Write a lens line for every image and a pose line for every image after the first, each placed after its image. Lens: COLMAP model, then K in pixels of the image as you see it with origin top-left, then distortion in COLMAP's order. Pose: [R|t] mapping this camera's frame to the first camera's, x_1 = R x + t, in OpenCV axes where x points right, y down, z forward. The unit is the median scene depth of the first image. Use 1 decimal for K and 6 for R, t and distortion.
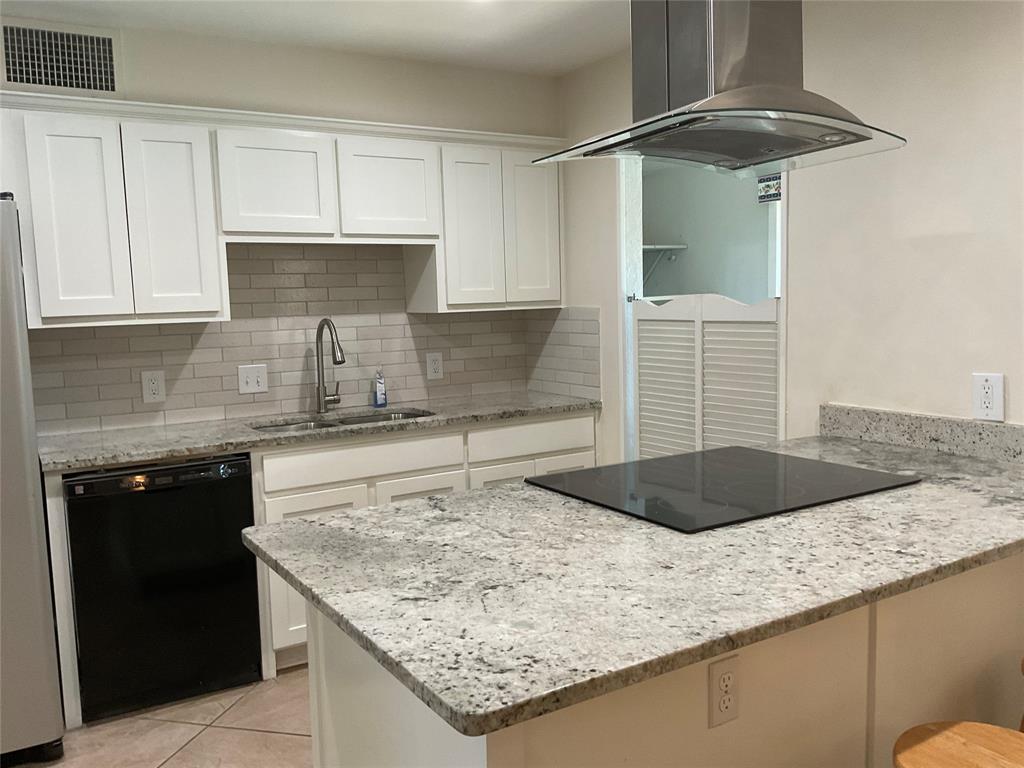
lens RADIAL K [[833.2, 0, 512.0], [0, 833.2, 384.0], [0, 0, 1]] dist [0.105521, -0.204767]
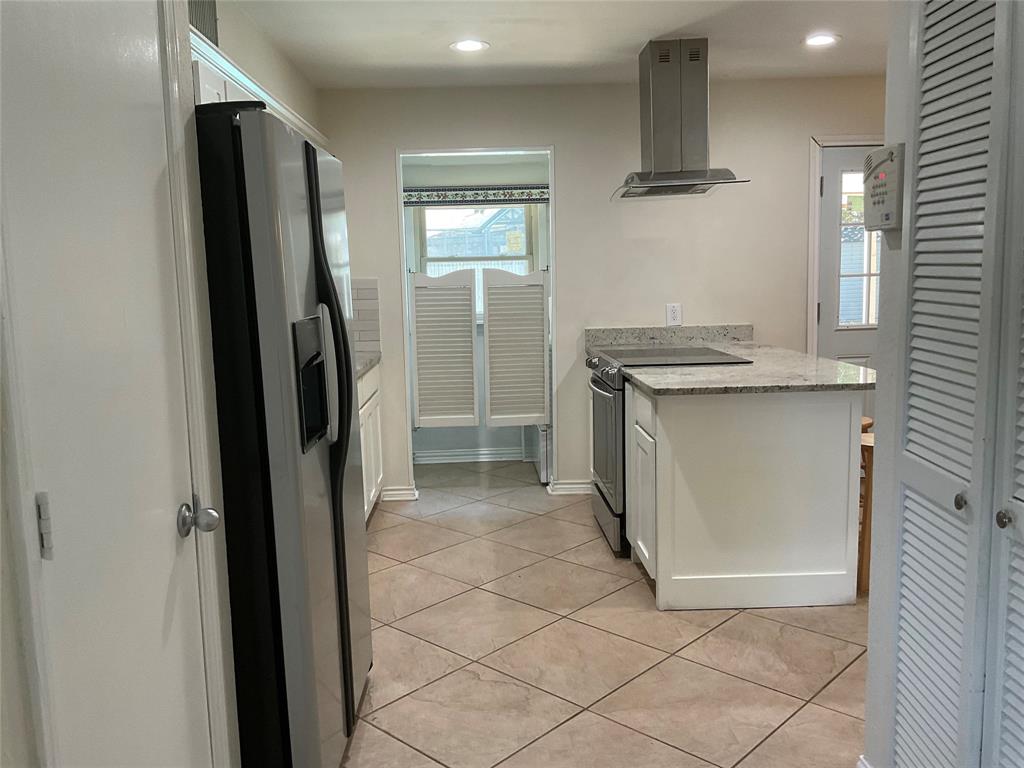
lens RADIAL K [[833.2, 0, 512.0], [0, 833.2, 384.0], [0, 0, 1]] dist [0.105521, -0.204767]
pose [[0.494977, -0.099391, 0.863203, -1.057892], [0.096987, 0.993548, 0.058786, 0.017254], [-0.863476, 0.054622, 0.501423, 0.200968]]
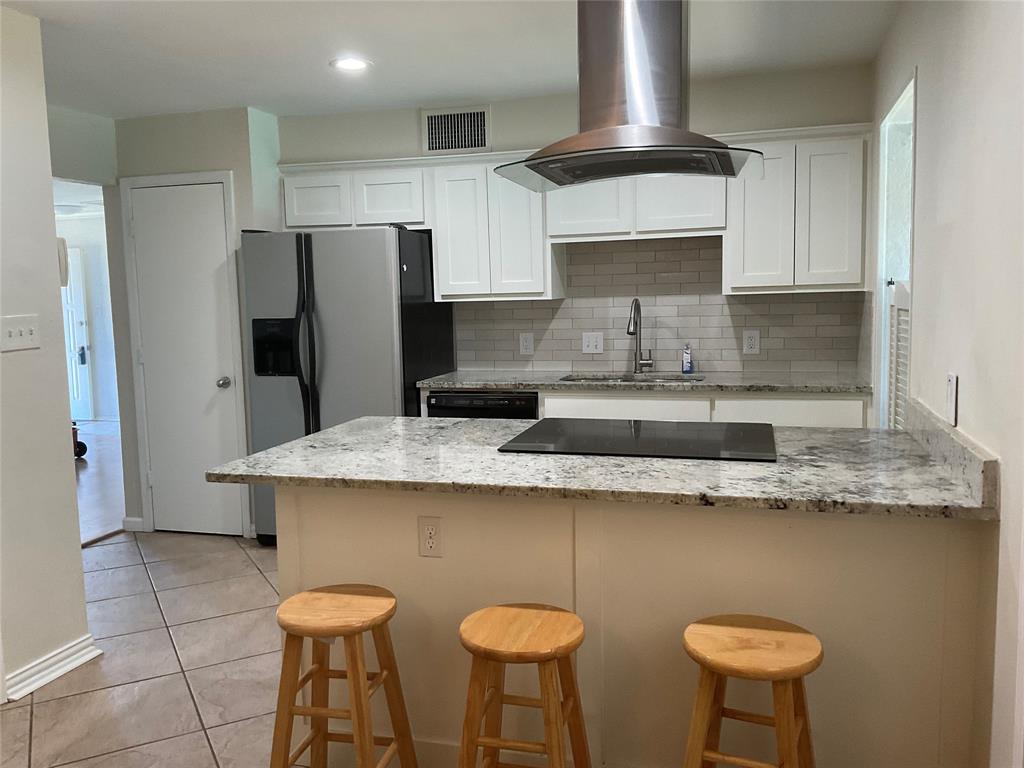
lens RADIAL K [[833.2, 0, 512.0], [0, 833.2, 384.0], [0, 0, 1]] dist [0.105521, -0.204767]
pose [[0.675959, 0.094991, -0.730792, 0.595972], [-0.071283, 0.995436, 0.063457, -0.016728], [0.733484, 0.009199, 0.679645, 0.006606]]
